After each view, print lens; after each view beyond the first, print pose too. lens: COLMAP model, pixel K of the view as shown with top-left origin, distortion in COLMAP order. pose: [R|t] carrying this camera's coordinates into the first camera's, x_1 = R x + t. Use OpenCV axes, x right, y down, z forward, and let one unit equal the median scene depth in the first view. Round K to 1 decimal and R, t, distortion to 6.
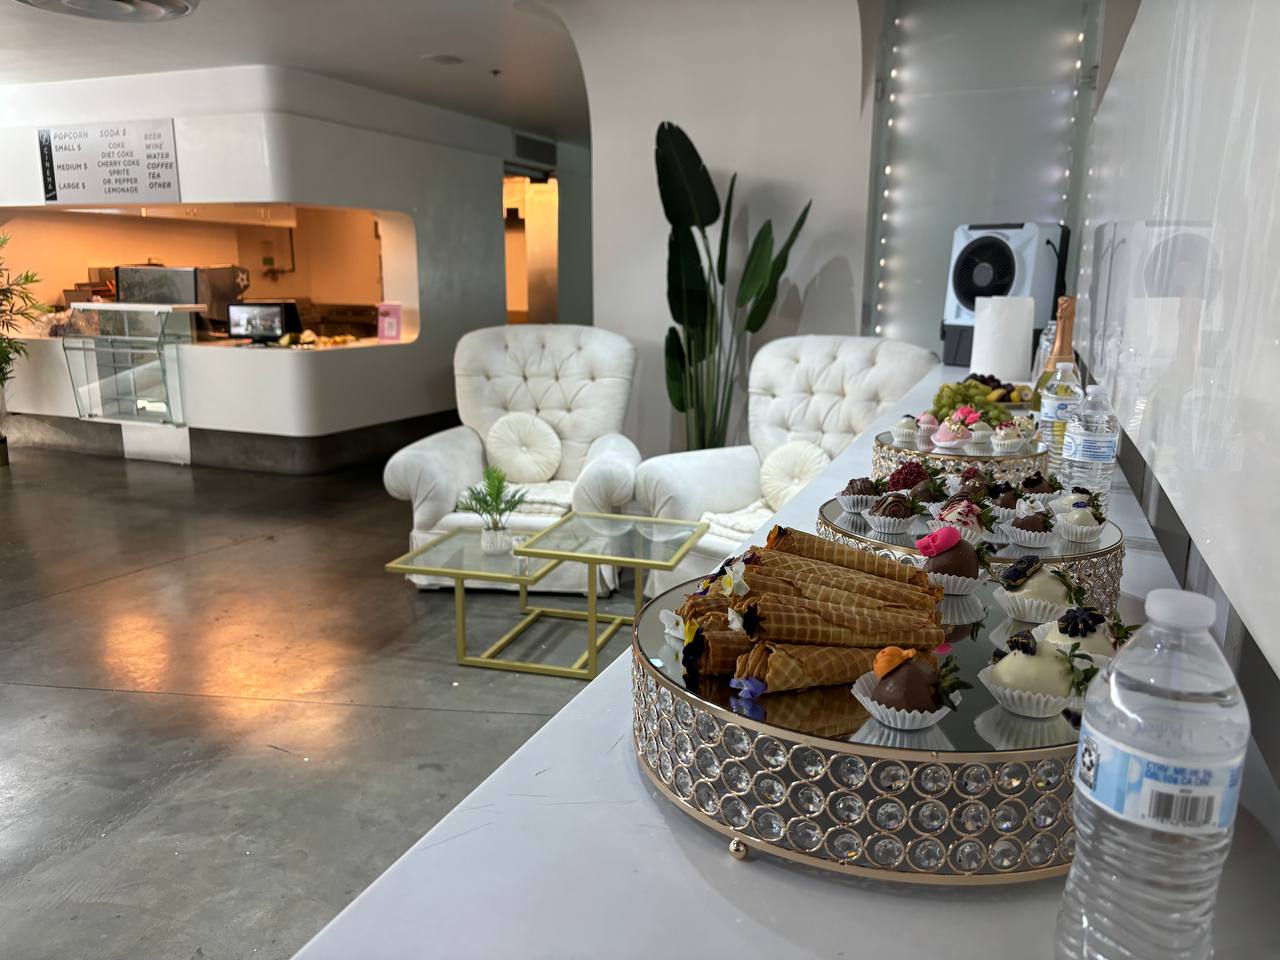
lens RADIAL K [[974.1, 0, 641.7], [0, 974.1, 486.2], [0, 0, 1]] dist [0.031507, -0.046839]
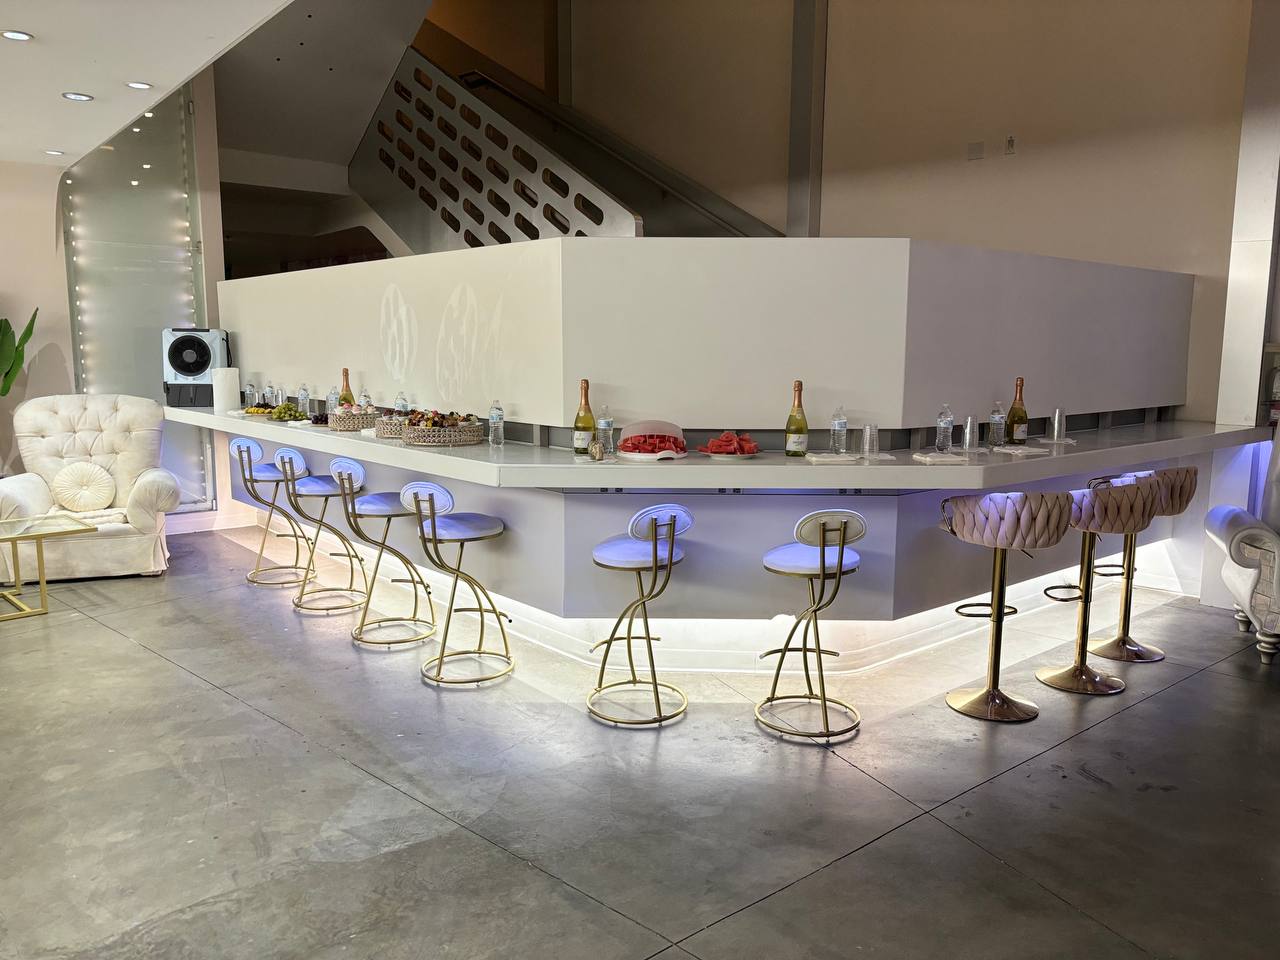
lens RADIAL K [[974.1, 0, 641.7], [0, 974.1, 486.2], [0, 0, 1]] dist [0.031507, -0.046839]
pose [[0.467305, -0.130934, 0.874347, -0.813017], [0.185538, 0.981473, 0.047813, 0.084966], [-0.864408, 0.139882, 0.482940, -0.534500]]
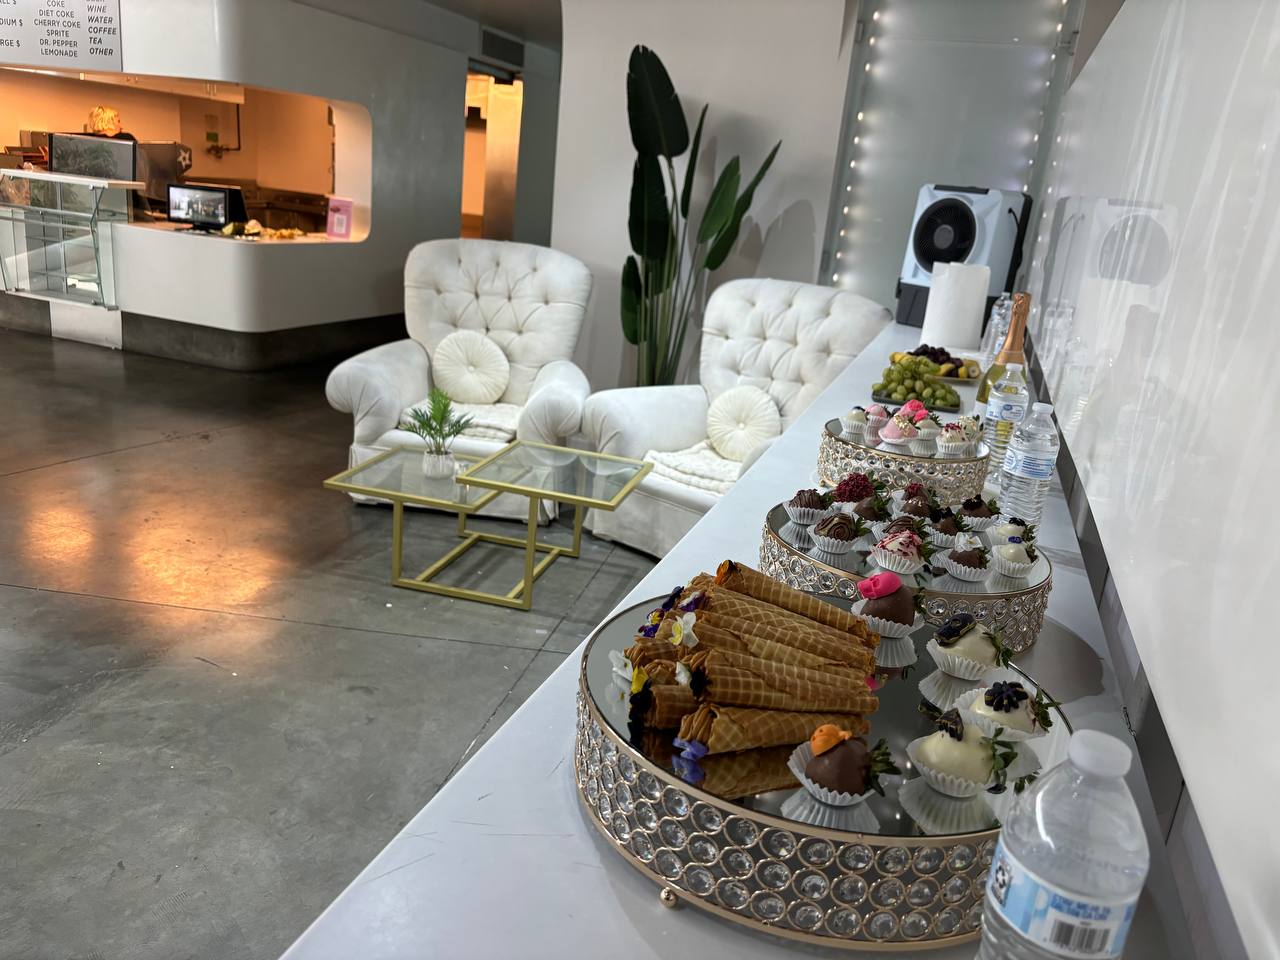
lens RADIAL K [[972.9, 0, 640.0], [0, 972.9, 480.0], [0, 0, 1]] dist [0.039905, -0.060687]
pose [[0.995420, 0.073268, 0.061410, -0.004140], [-0.078080, 0.993731, 0.080015, -0.022025], [-0.055163, -0.084443, 0.994900, -0.001811]]
